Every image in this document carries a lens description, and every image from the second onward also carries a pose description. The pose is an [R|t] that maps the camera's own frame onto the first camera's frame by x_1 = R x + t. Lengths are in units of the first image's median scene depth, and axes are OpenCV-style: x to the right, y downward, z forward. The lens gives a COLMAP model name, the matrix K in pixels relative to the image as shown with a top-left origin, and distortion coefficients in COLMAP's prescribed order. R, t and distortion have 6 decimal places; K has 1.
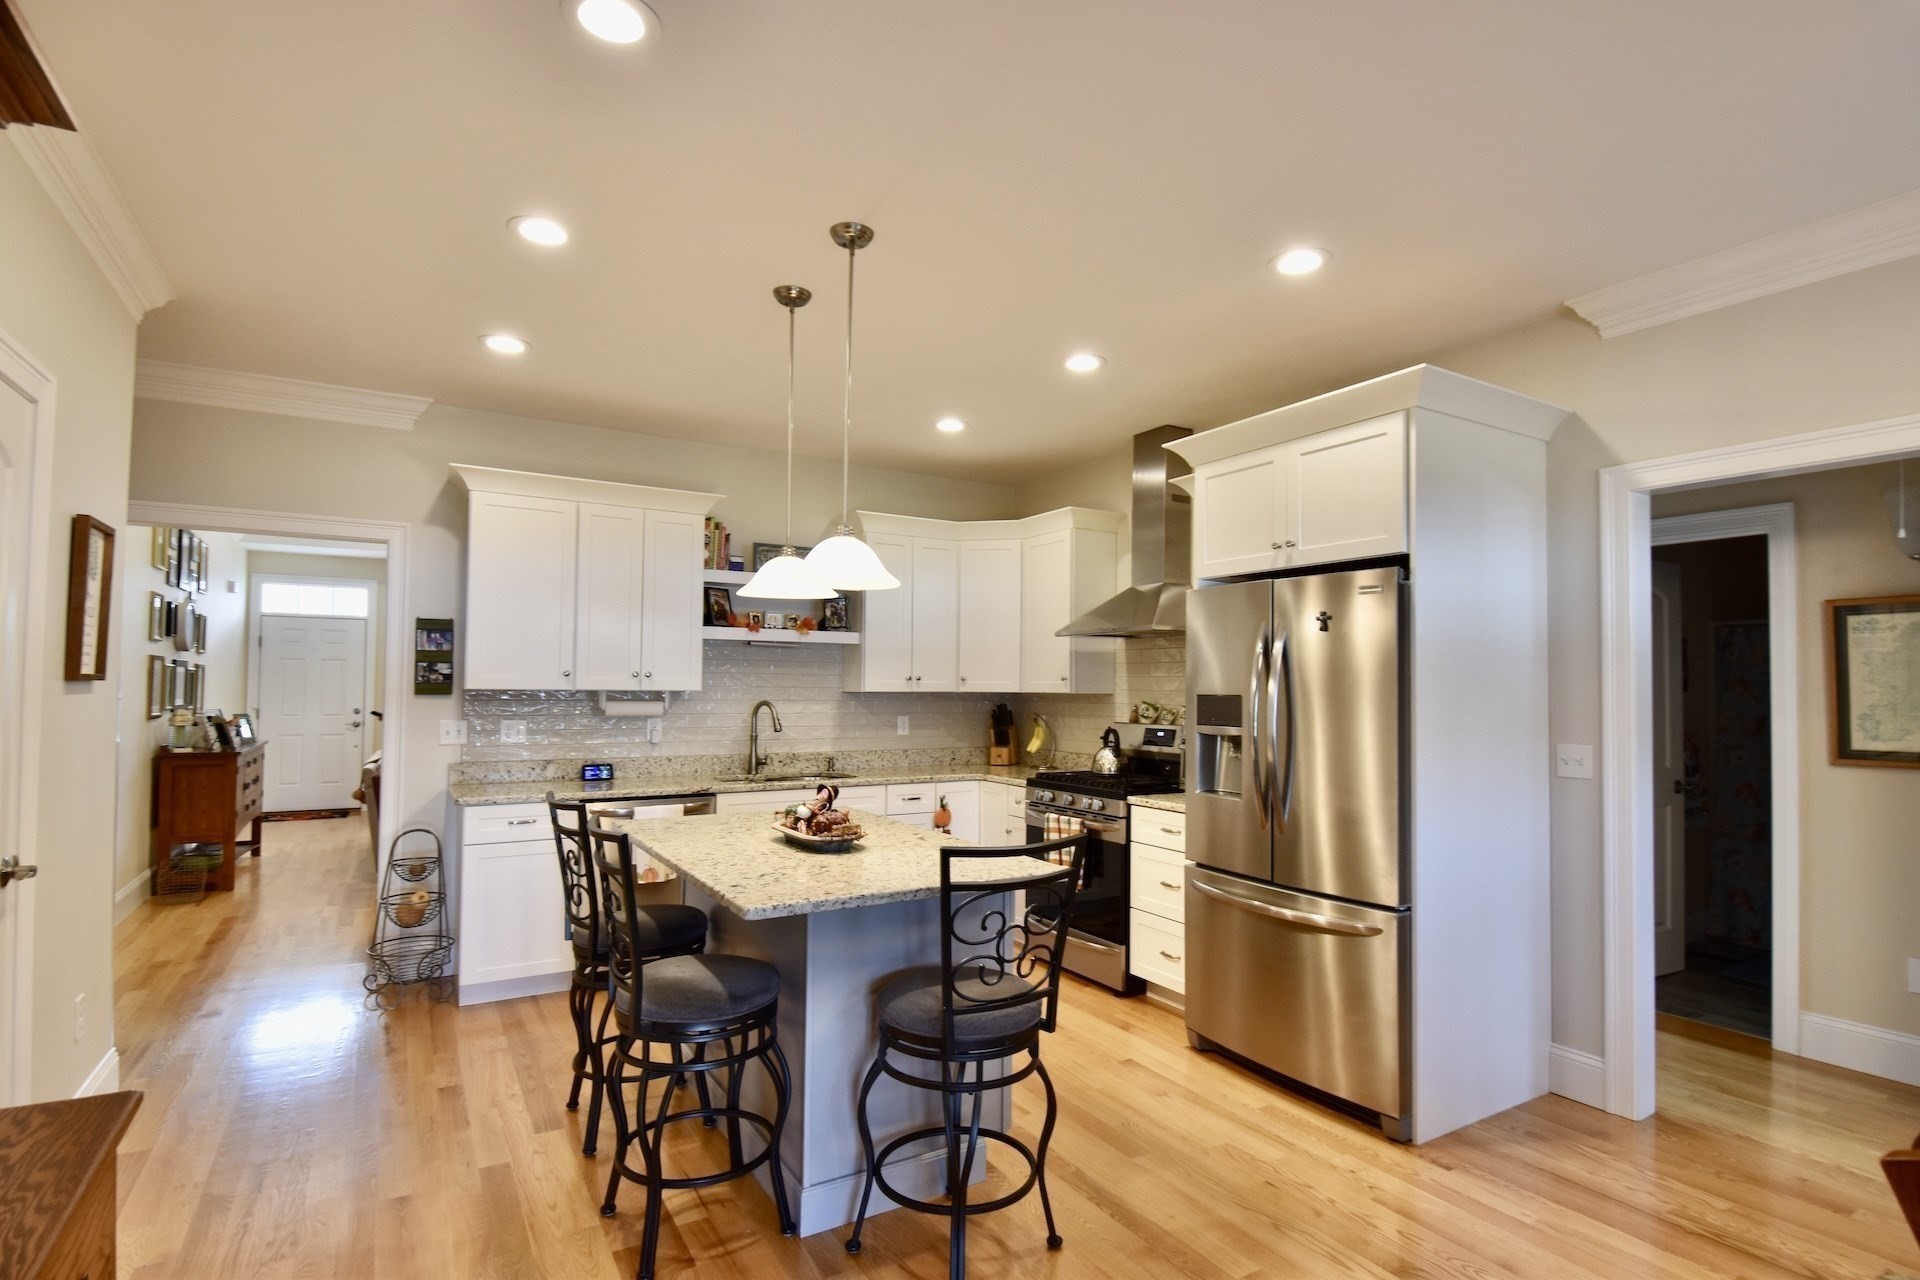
lens RADIAL K [[931.6, 0, 962.6], [0, 931.6, 660.1], [0, 0, 1]] dist [-0.001111, -0.000298]
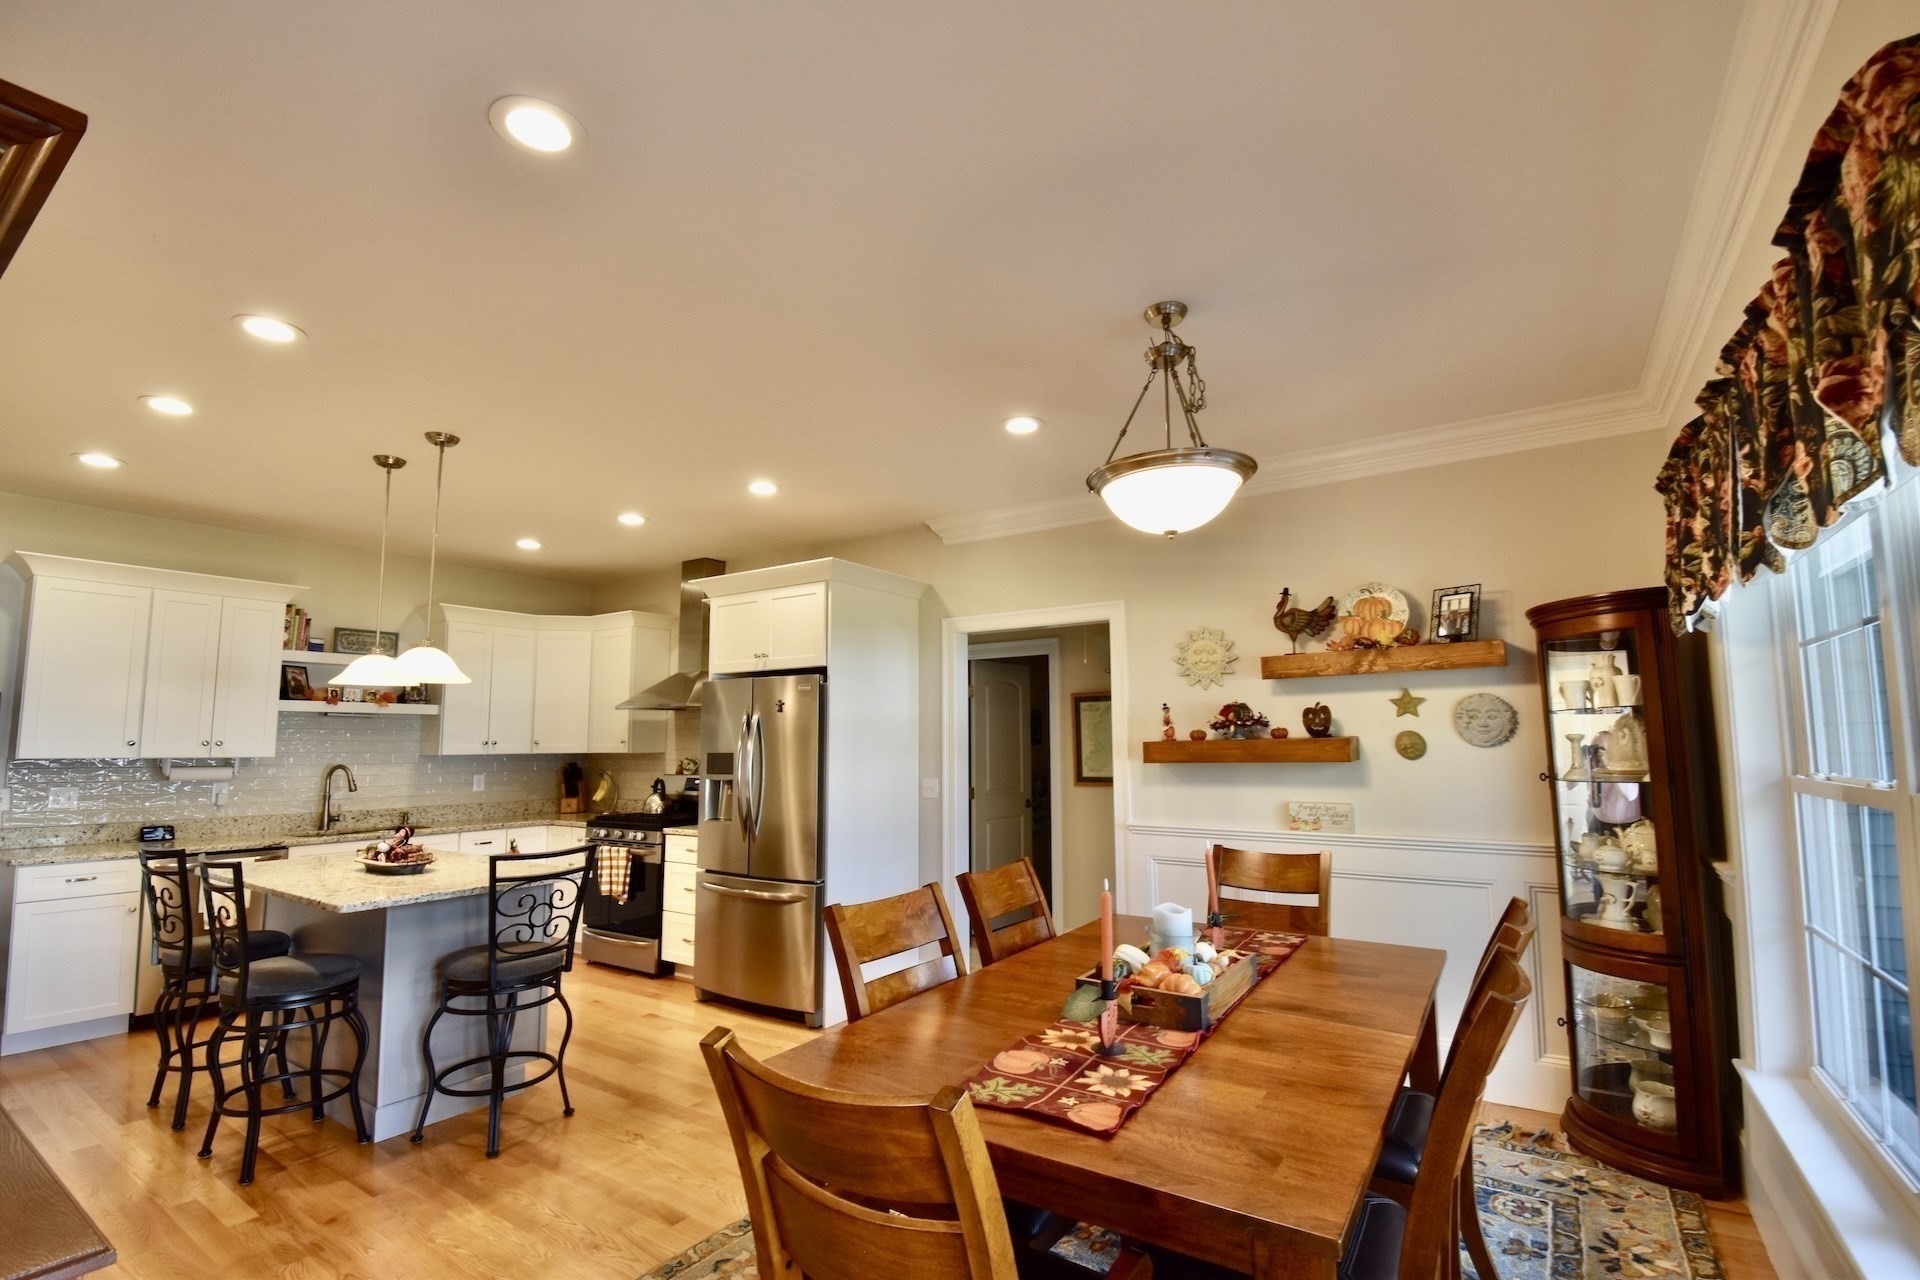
lens RADIAL K [[848.0, 0, 980.7], [0, 848.0, 659.5], [0, 0, 1]] dist [0.002367, -0.016708]
pose [[0.897602, 0.028447, 0.439888, 0.041371], [0.001343, 0.997734, -0.067263, -0.017204], [-0.440805, 0.060966, 0.895530, -0.341426]]
